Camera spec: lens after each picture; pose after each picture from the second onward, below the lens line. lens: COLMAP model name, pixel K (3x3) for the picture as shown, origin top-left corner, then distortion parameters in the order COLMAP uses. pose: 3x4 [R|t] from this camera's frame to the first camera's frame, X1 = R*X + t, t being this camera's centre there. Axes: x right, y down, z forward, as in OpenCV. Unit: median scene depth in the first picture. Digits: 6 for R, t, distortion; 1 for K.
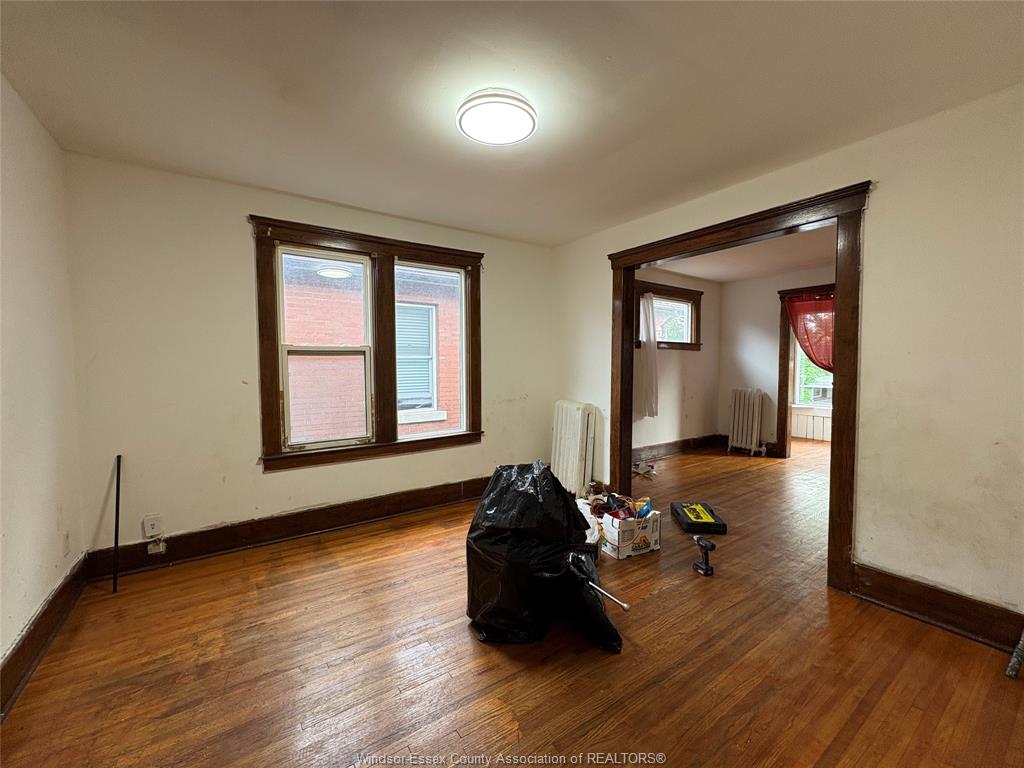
lens RADIAL K [[408.9, 0, 511.0], [0, 408.9, 390.0], [0, 0, 1]] dist [-0.001284, -0.000090]
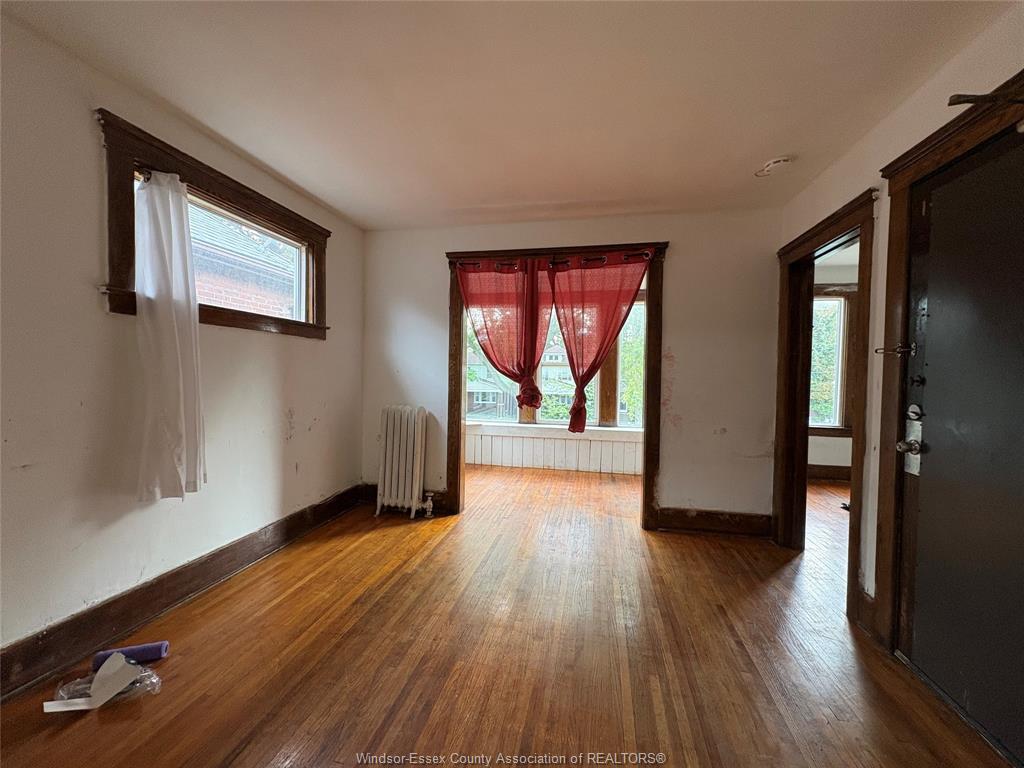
lens RADIAL K [[408.9, 0, 514.0], [0, 408.9, 380.8], [0, 0, 1]] dist [-0.001284, -0.000090]
pose [[0.719506, 0.002337, 0.694482, 0.276955], [0.016103, 0.999669, -0.020046, -0.027460], [-0.694299, 0.025606, 0.719231, 0.455835]]
